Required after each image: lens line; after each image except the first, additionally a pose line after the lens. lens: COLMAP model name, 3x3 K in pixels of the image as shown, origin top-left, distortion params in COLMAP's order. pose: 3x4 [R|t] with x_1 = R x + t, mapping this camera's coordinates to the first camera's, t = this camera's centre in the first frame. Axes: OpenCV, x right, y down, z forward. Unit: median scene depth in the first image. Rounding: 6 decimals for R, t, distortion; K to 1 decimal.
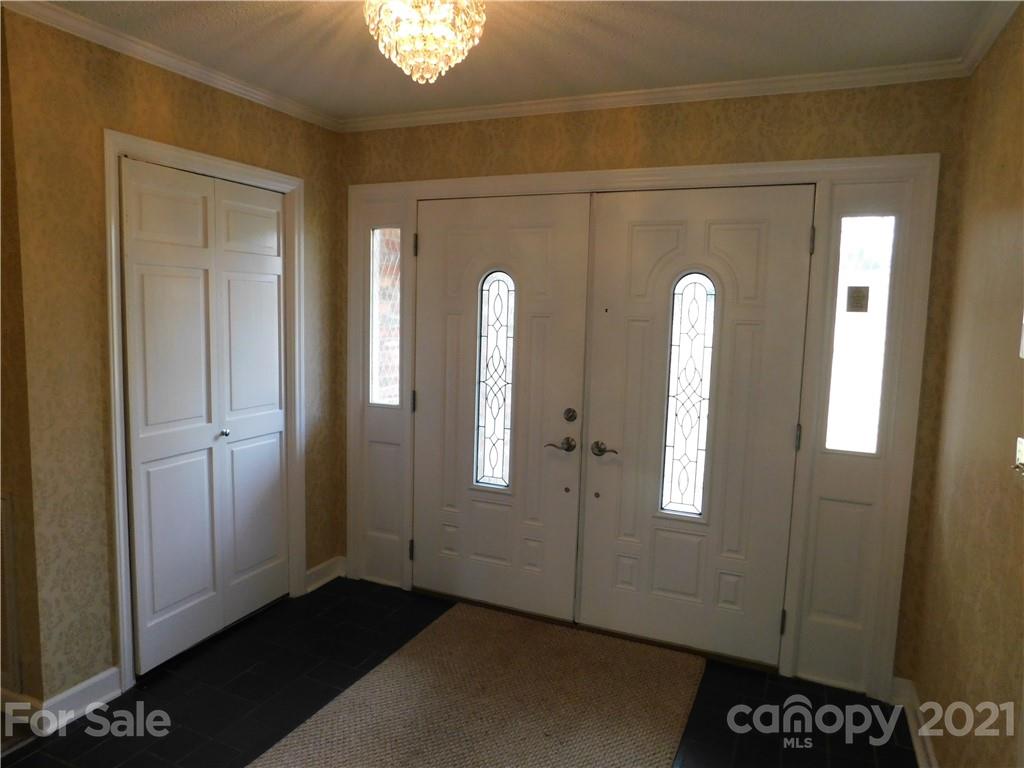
lens RADIAL K [[675.9, 0, 509.3], [0, 675.9, 380.0], [0, 0, 1]] dist [-0.043440, 0.001871]
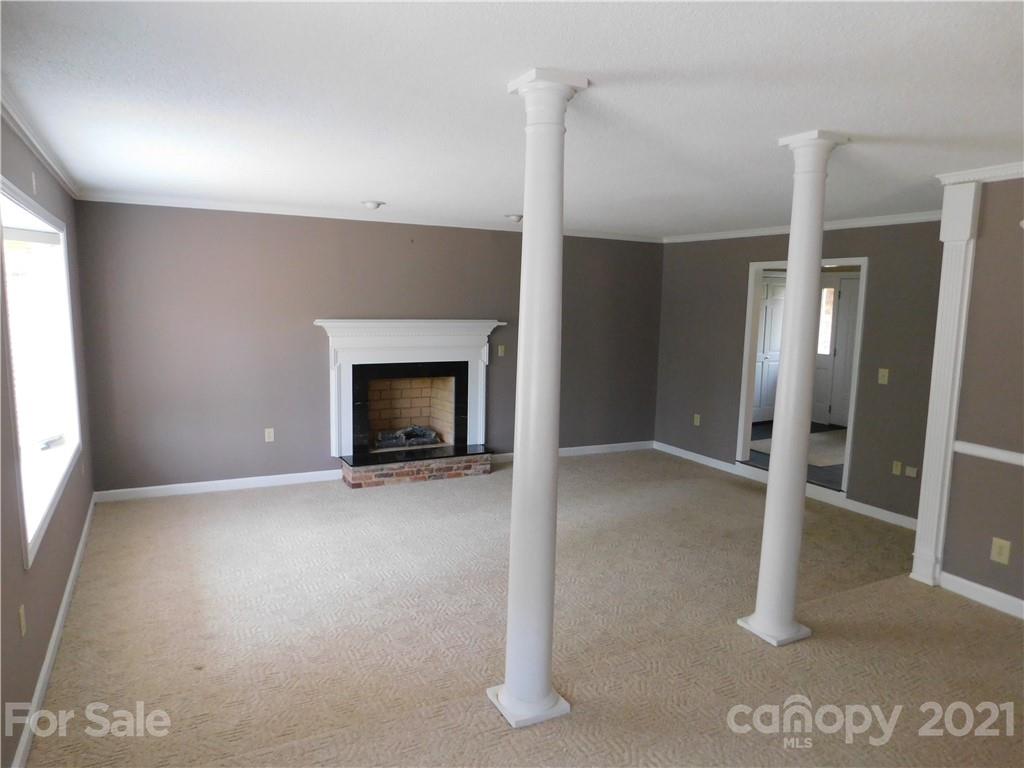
lens RADIAL K [[675.9, 0, 511.5], [0, 675.9, 385.0], [0, 0, 1]] dist [-0.043440, 0.001871]
pose [[0.797281, 0.070155, -0.599518, 0.425751], [-0.061408, 0.997497, 0.035062, 0.141645], [0.600477, 0.008861, 0.799593, -1.844643]]
